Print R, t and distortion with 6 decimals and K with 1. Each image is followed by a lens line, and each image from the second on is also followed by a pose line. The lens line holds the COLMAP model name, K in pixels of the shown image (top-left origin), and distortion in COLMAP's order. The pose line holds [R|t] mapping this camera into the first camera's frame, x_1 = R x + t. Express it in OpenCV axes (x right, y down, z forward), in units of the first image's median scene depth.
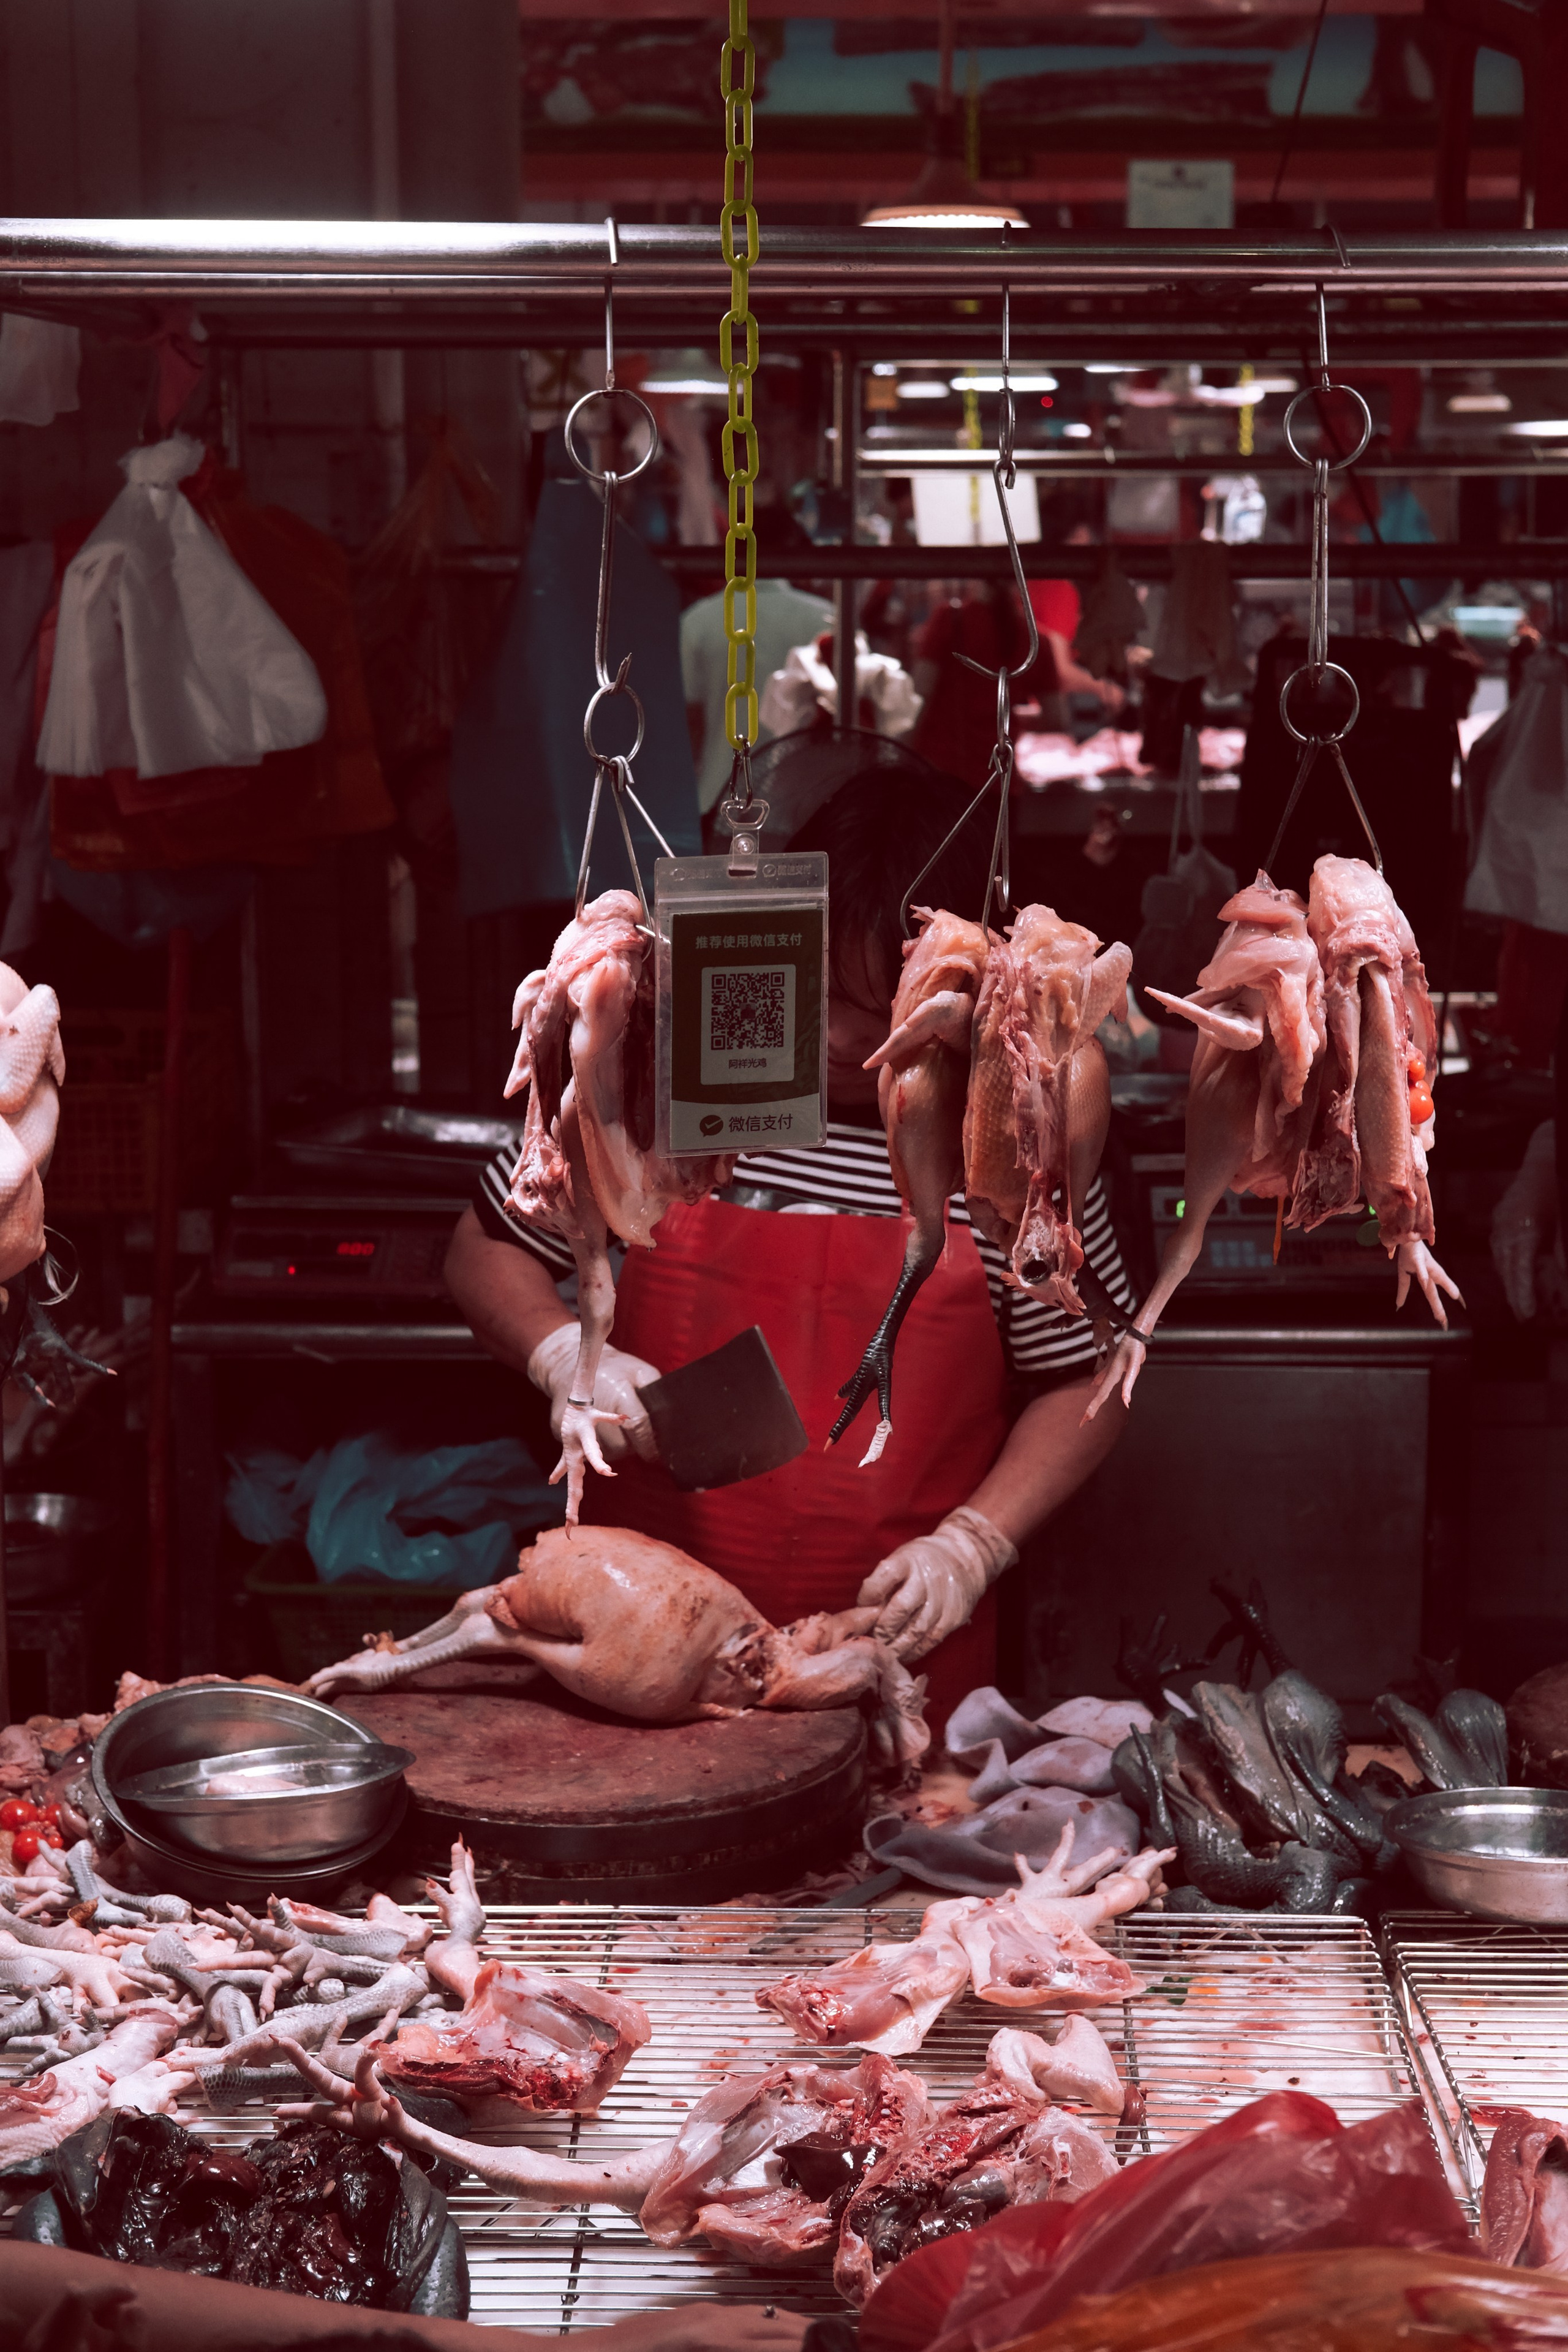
lens RADIAL K [[3704.8, 0, 784.0], [0, 3704.8, 1176.0], [0, 0, 1]] dist [0.027608, 0.083943]
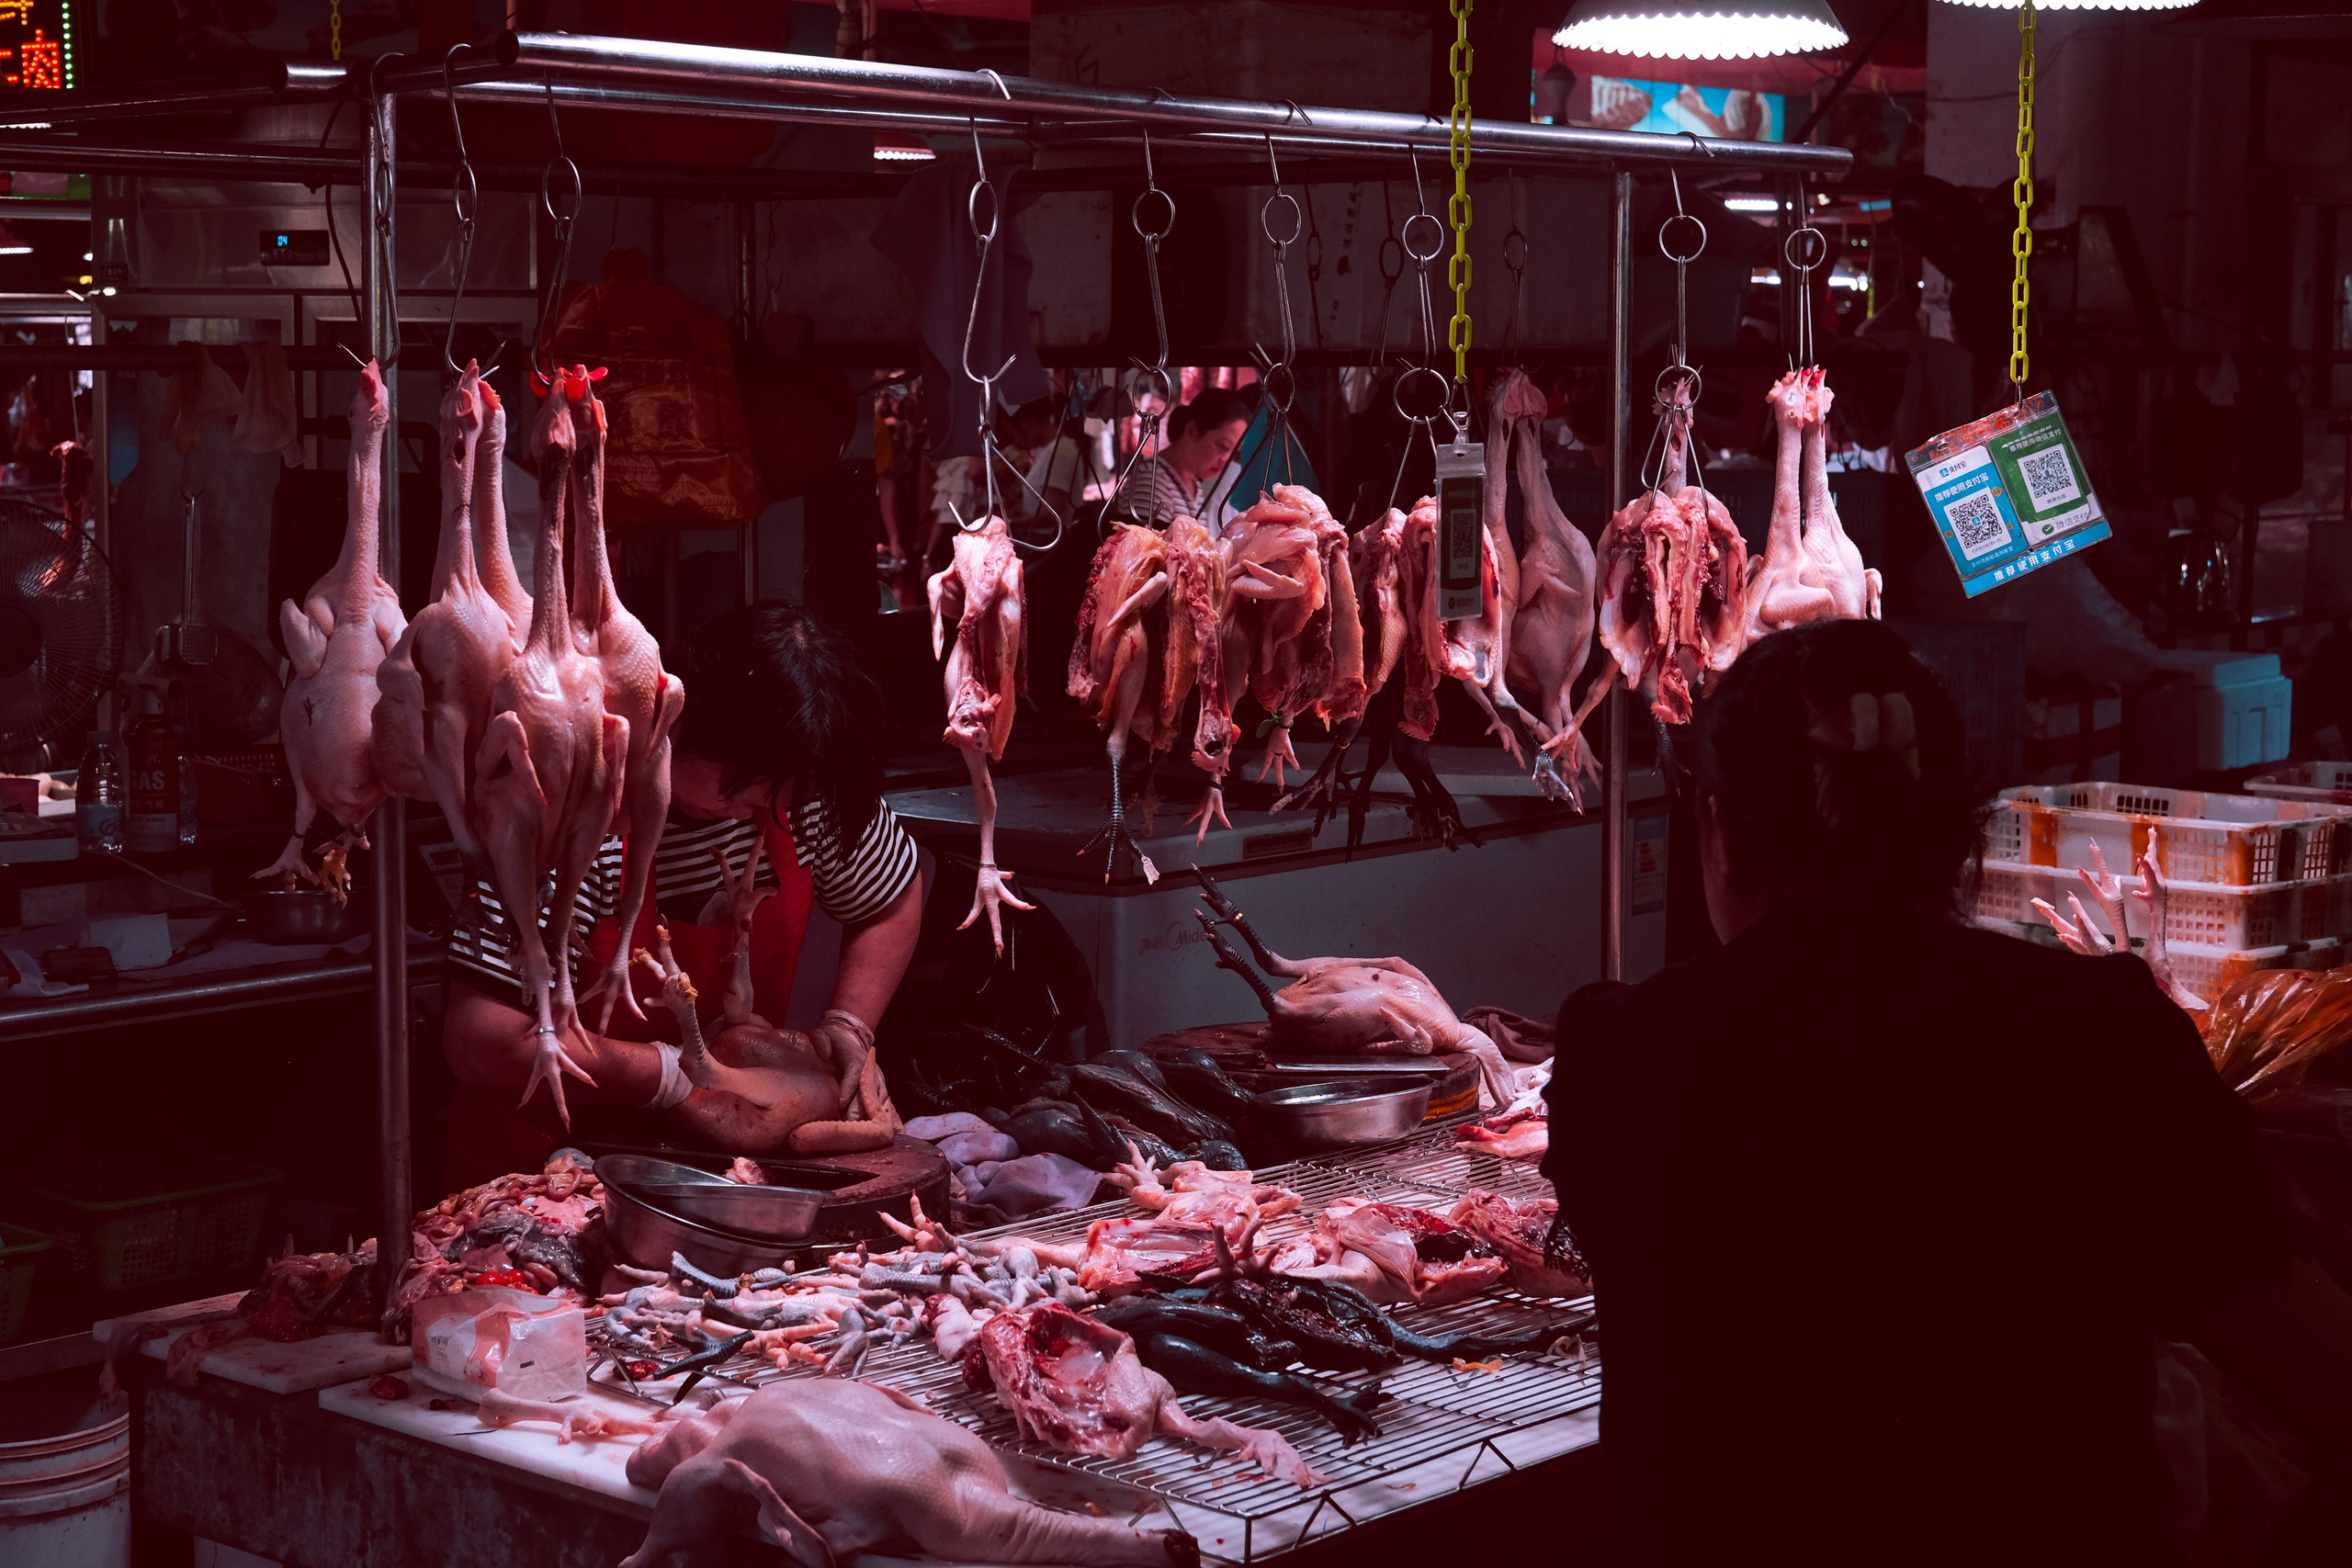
lens RADIAL K [[3704.9, 0, 1176.0], [0, 3704.9, 784.0], [0, 0, 1]] dist [0.027608, 0.083943]
pose [[0.666754, -0.083909, 0.740539, -1.106105], [0.136701, 0.990553, -0.010843, 0.055672], [-0.732633, 0.108462, 0.671926, -0.041405]]
